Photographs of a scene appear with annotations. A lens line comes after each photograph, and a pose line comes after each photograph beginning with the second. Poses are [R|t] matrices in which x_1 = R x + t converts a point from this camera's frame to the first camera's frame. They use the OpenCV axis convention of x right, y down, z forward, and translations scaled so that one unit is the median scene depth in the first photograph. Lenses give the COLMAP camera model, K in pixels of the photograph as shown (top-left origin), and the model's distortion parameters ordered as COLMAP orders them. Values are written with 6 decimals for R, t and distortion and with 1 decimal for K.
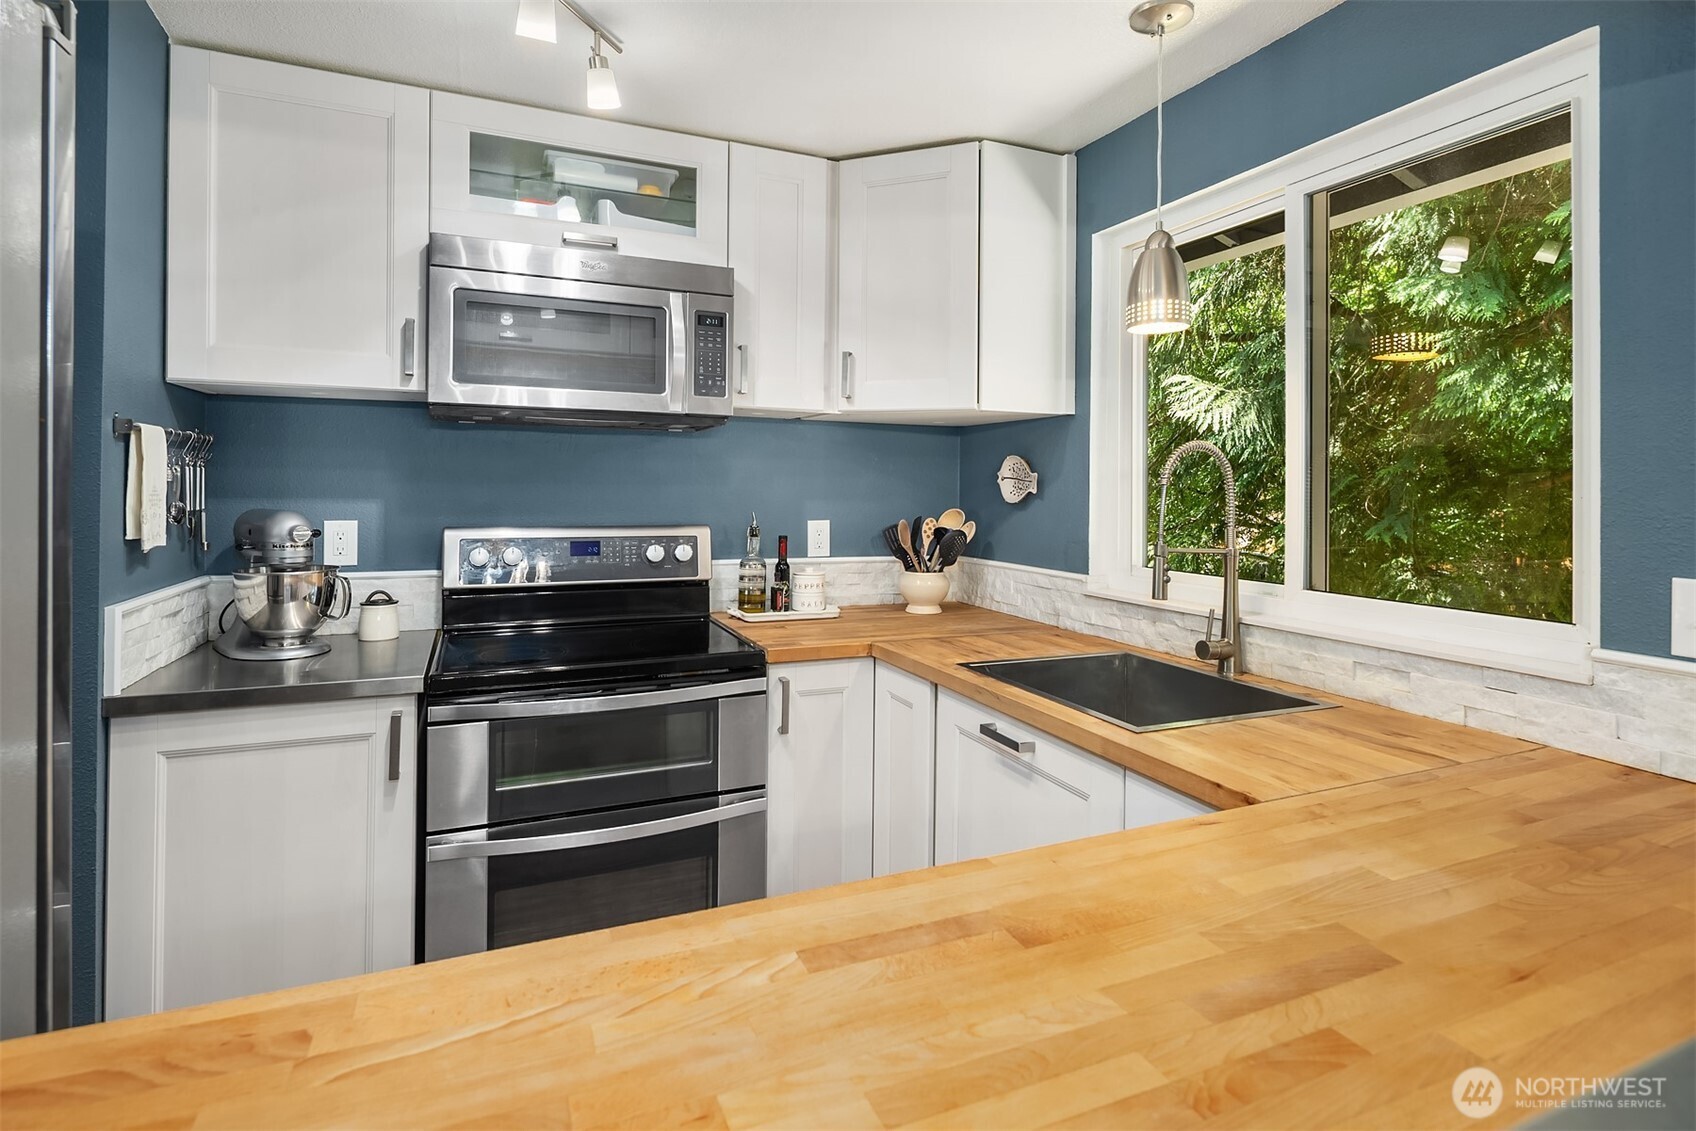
lens RADIAL K [[819.1, 0, 849.8], [0, 819.1, 482.7], [0, 0, 1]] dist [0.000772, -0.000204]
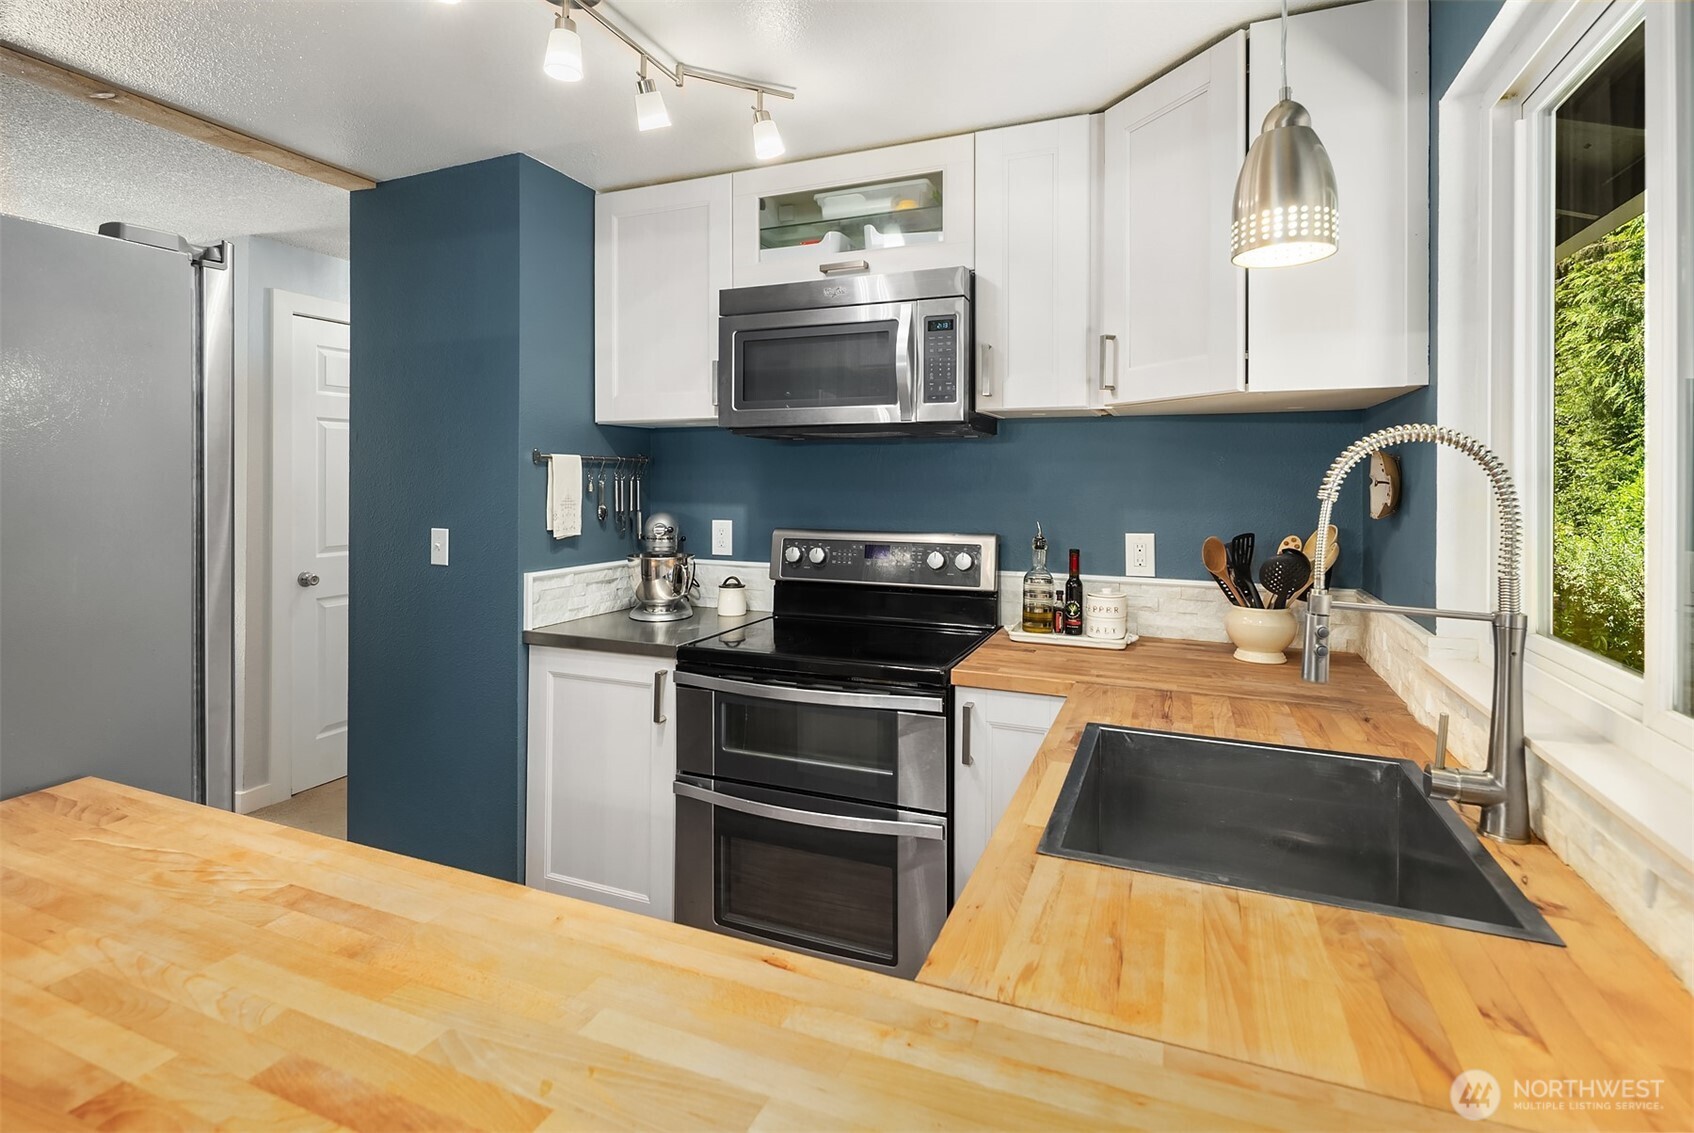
lens RADIAL K [[829.1, 0, 842.5], [0, 829.1, 479.6], [0, 0, 1]] dist [0.001440, -0.001517]
pose [[0.697748, -0.008516, -0.716292, 0.444690], [0.008678, 0.999956, -0.003435, -0.011242], [0.716290, -0.003819, 0.697792, 0.222377]]
